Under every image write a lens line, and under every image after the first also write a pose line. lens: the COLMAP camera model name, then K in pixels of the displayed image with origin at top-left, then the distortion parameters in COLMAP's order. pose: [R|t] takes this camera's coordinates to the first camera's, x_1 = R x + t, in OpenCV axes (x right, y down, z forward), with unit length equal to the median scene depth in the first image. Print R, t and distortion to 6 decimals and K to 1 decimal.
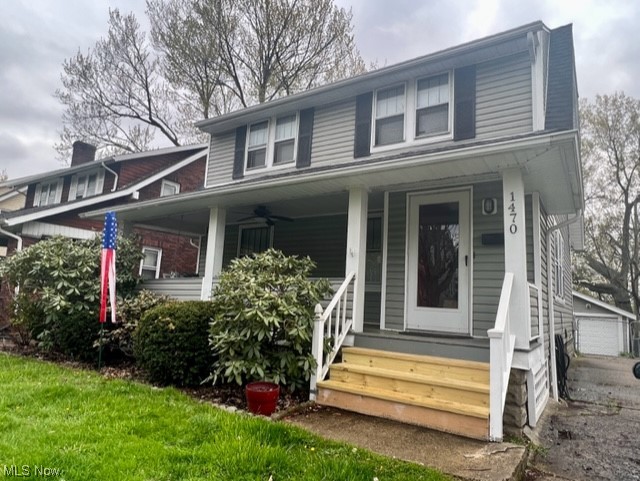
lens RADIAL K [[440.0, 0, 320.0], [0, 440.0, 240.5], [0, 0, 1]] dist [-0.005793, -0.003648]
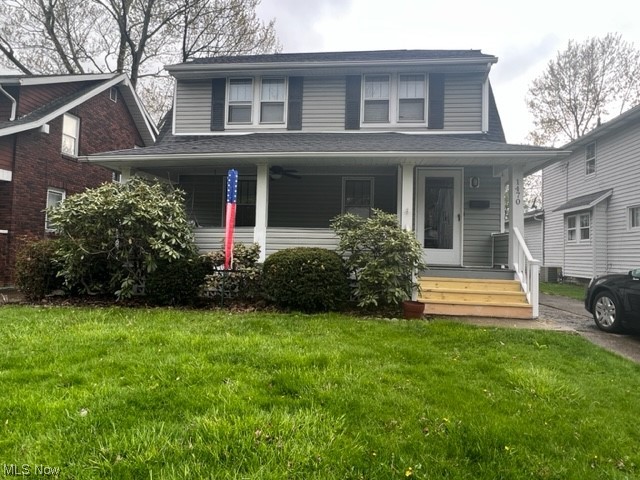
lens RADIAL K [[440.0, 0, 320.0], [0, 440.0, 240.0], [0, 0, 1]] dist [-0.005793, -0.003648]
pose [[0.872296, -0.013212, 0.488799, -0.595620], [-0.050515, 0.991852, 0.116956, -0.021782], [-0.486361, -0.126712, 0.864521, -0.061902]]
